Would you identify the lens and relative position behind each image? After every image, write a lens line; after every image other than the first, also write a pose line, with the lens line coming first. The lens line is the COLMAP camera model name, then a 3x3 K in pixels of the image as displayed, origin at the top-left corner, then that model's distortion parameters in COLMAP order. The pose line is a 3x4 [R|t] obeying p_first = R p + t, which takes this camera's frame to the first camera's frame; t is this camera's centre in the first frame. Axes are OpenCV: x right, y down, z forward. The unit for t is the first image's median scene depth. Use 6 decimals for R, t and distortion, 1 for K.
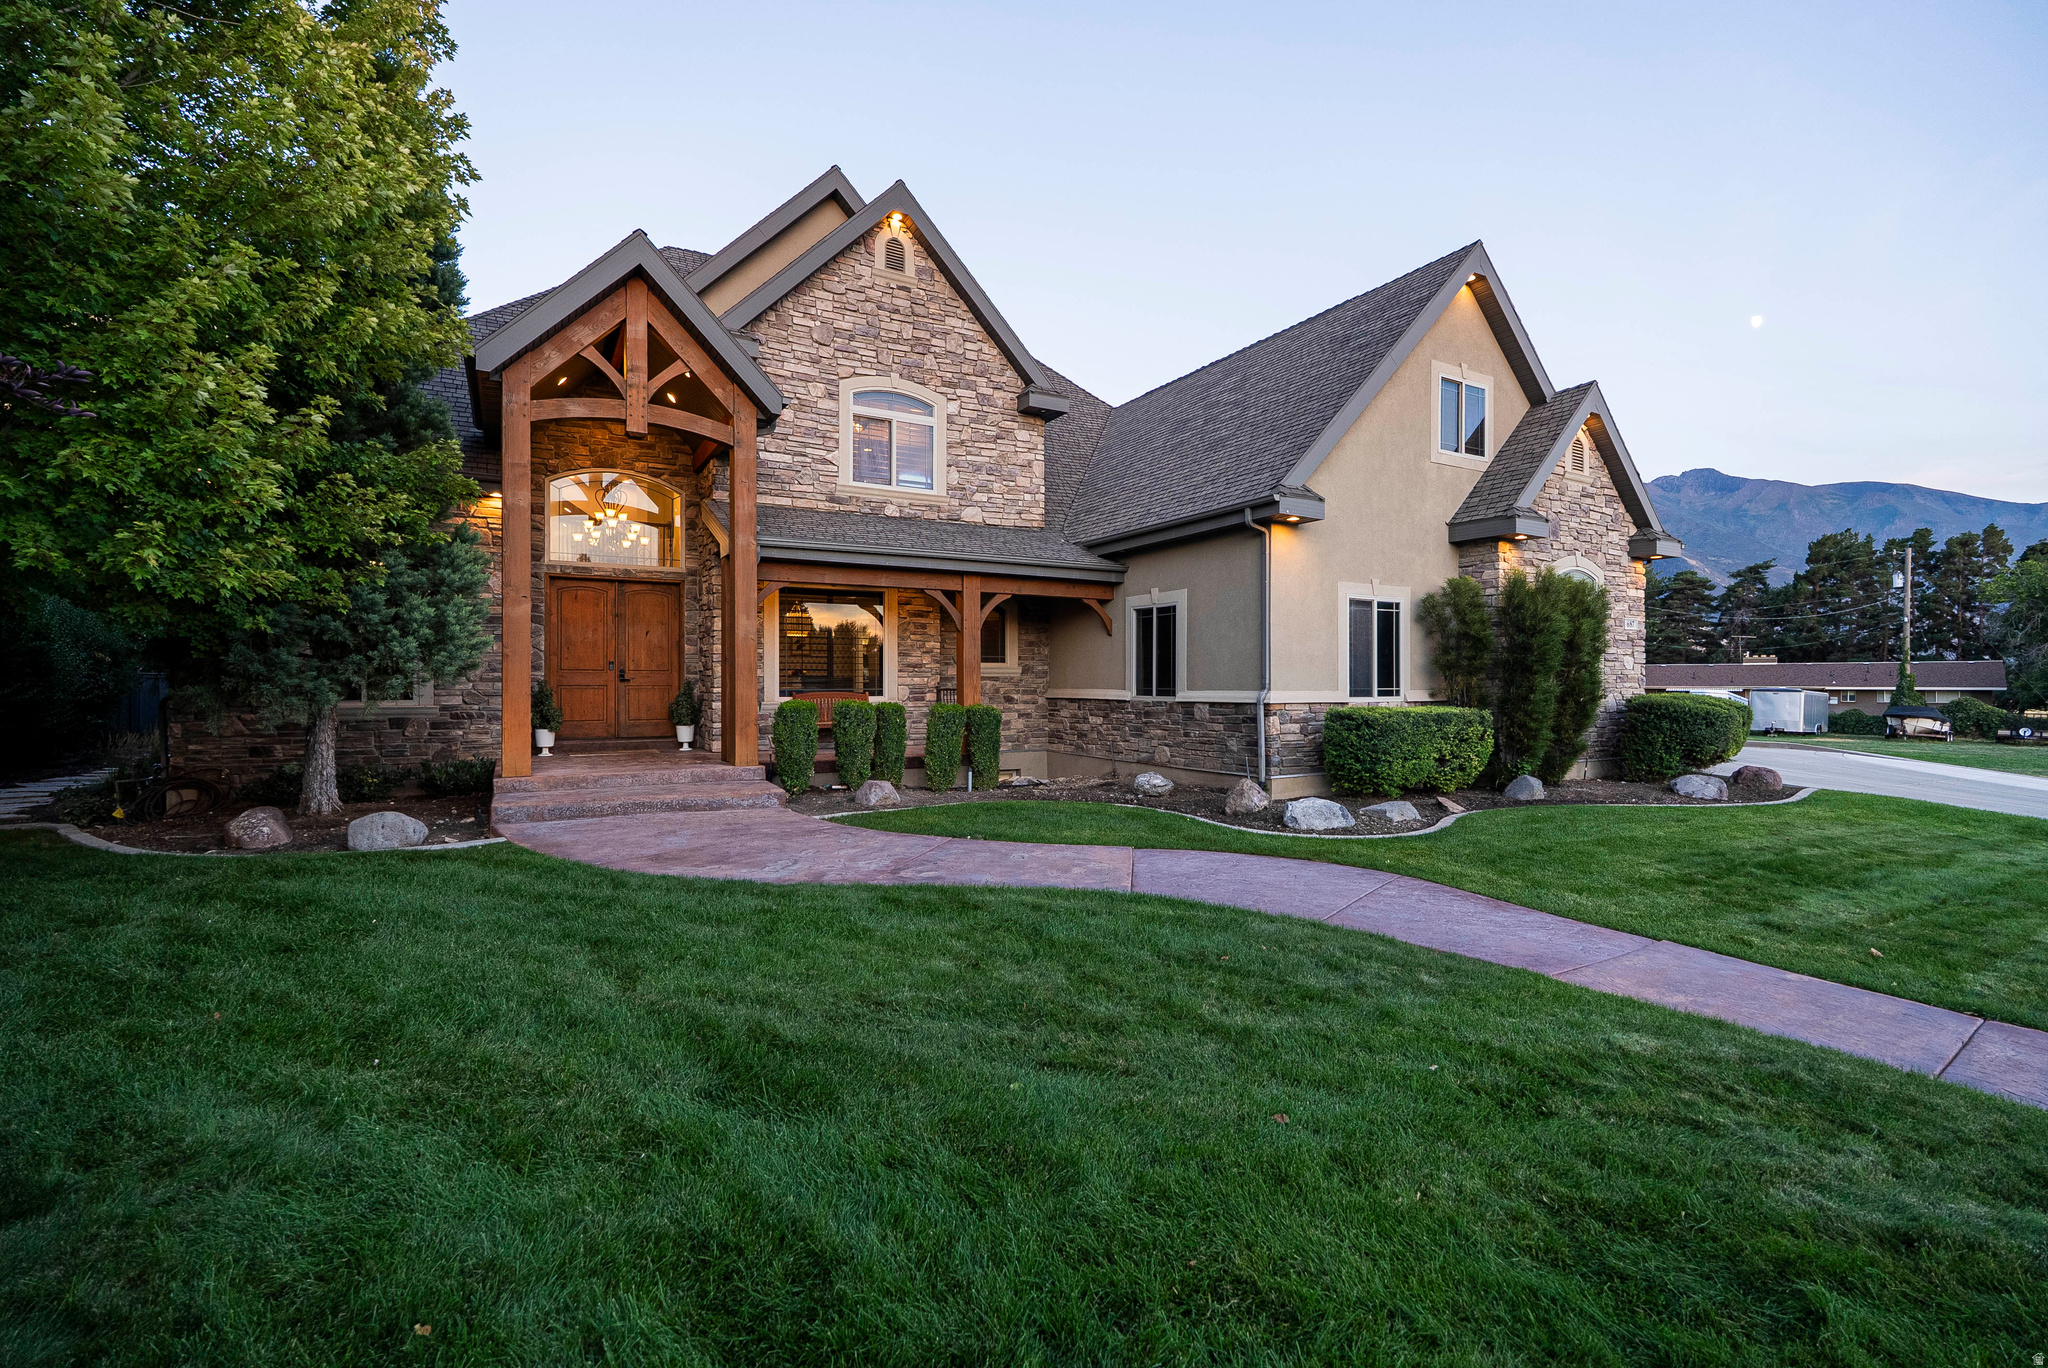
lens RADIAL K [[874.0, 0, 1018.1], [0, 874.0, 685.4], [0, 0, 1]] dist [-0.003682, -0.000031]
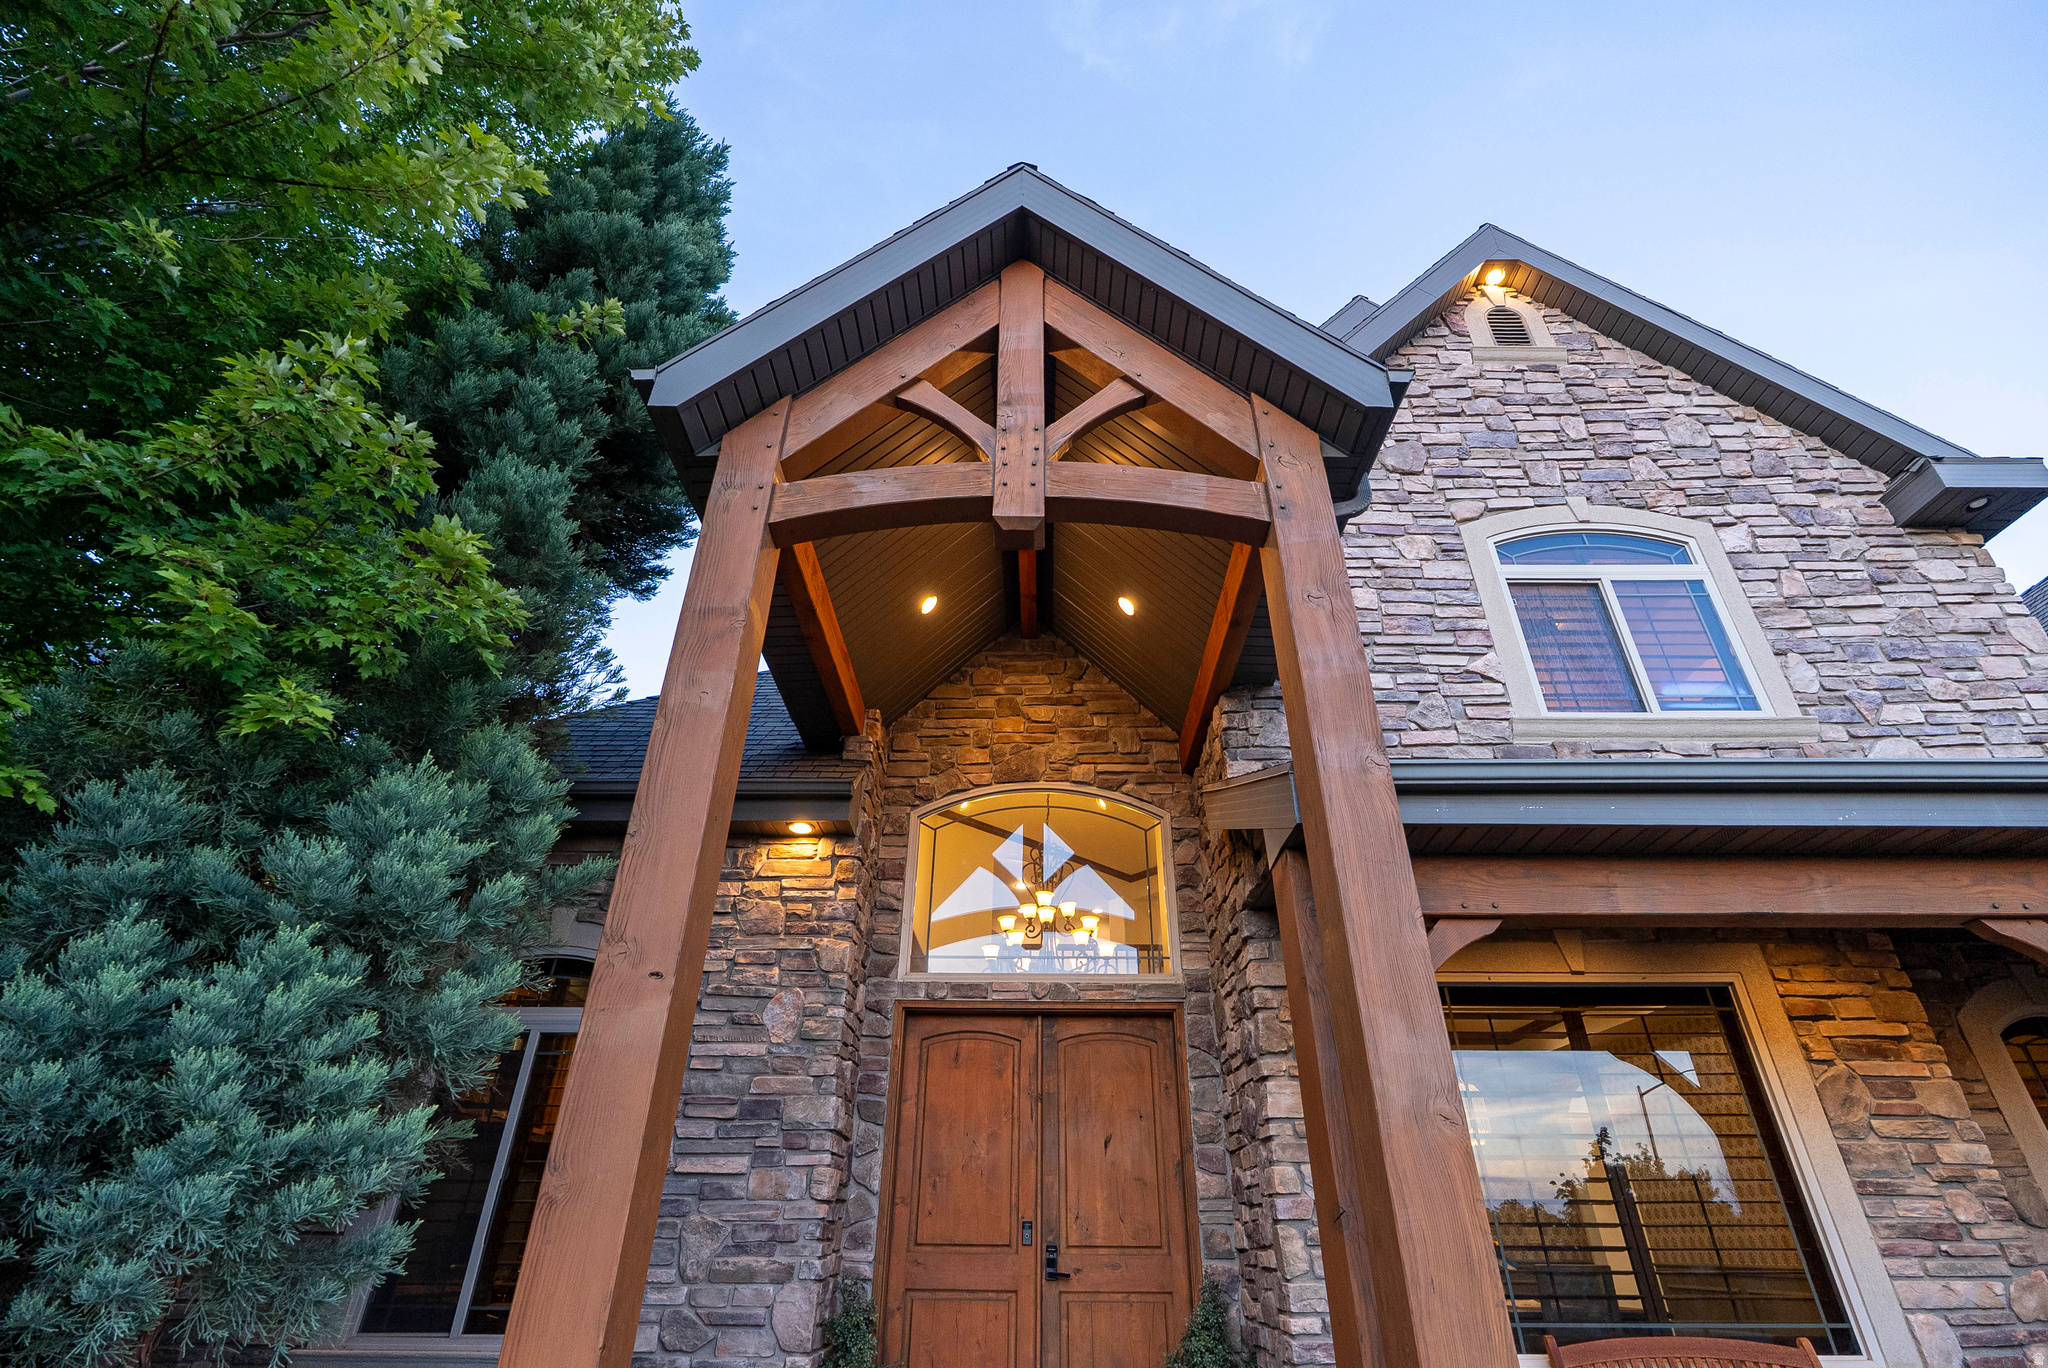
lens RADIAL K [[928.6, 0, 1024.0], [0, 928.6, 684.0], [0, 0, 1]] dist [-0.006671, 0.000238]
pose [[0.860449, -0.256750, -0.440122, -0.207838], [-0.010376, 0.854760, -0.518919, -0.016824], [0.509431, 0.451070, 0.732814, 0.554903]]
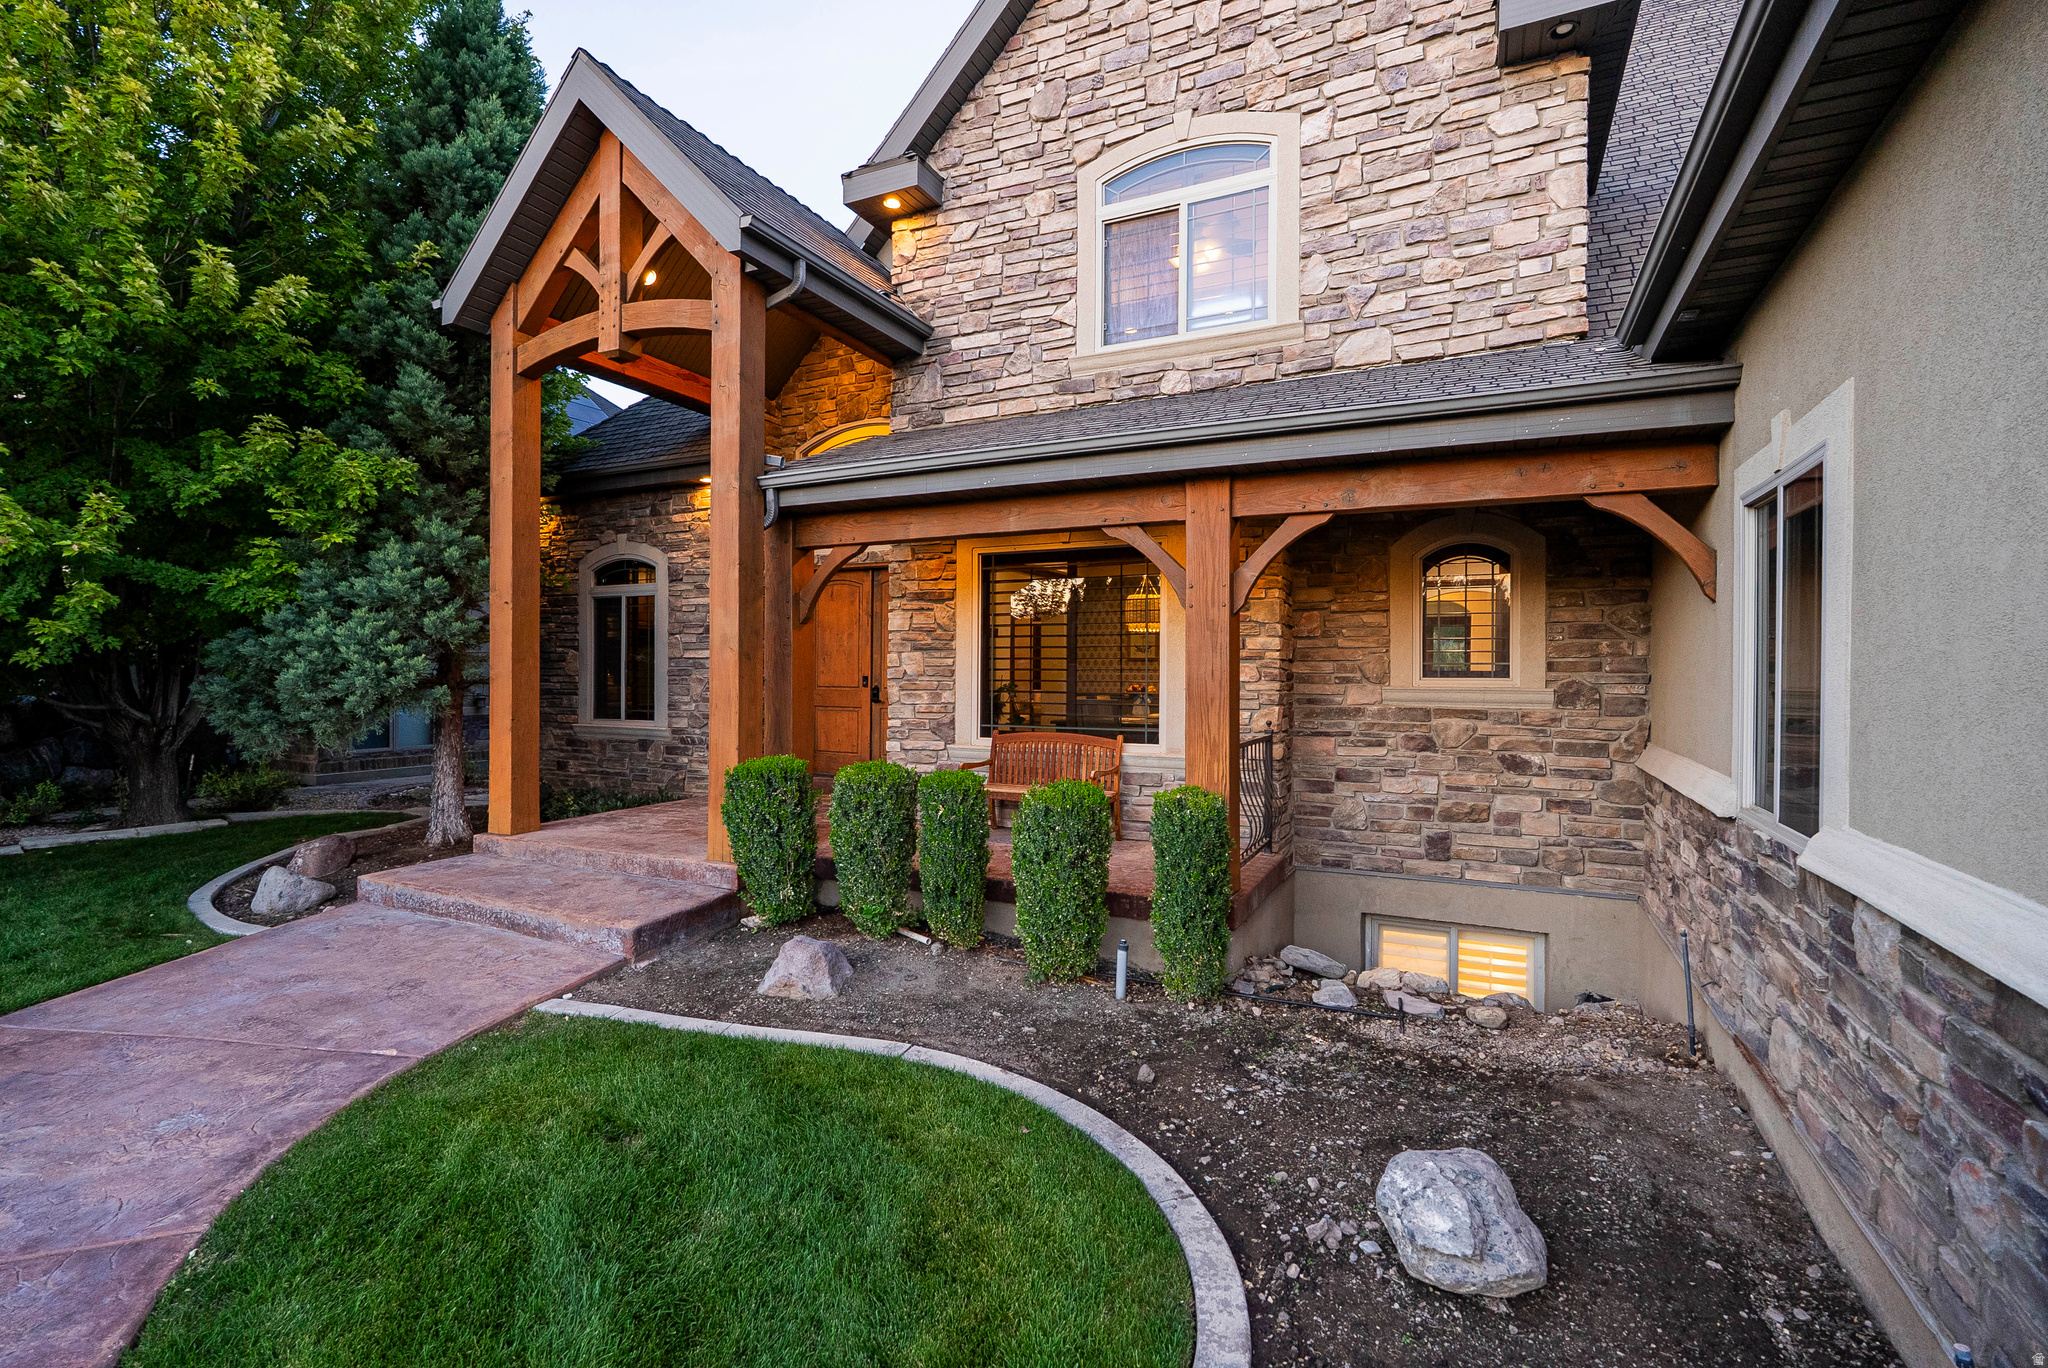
lens RADIAL K [[895.3, 0, 1023.7], [0, 895.3, 673.6], [0, 0, 1]] dist [-0.006172, -0.000043]
pose [[0.573752, 0.005985, -0.819007, 0.241313], [-0.008976, 0.999959, 0.001020, -0.030403], [0.818980, 0.006766, 0.573782, 0.647559]]
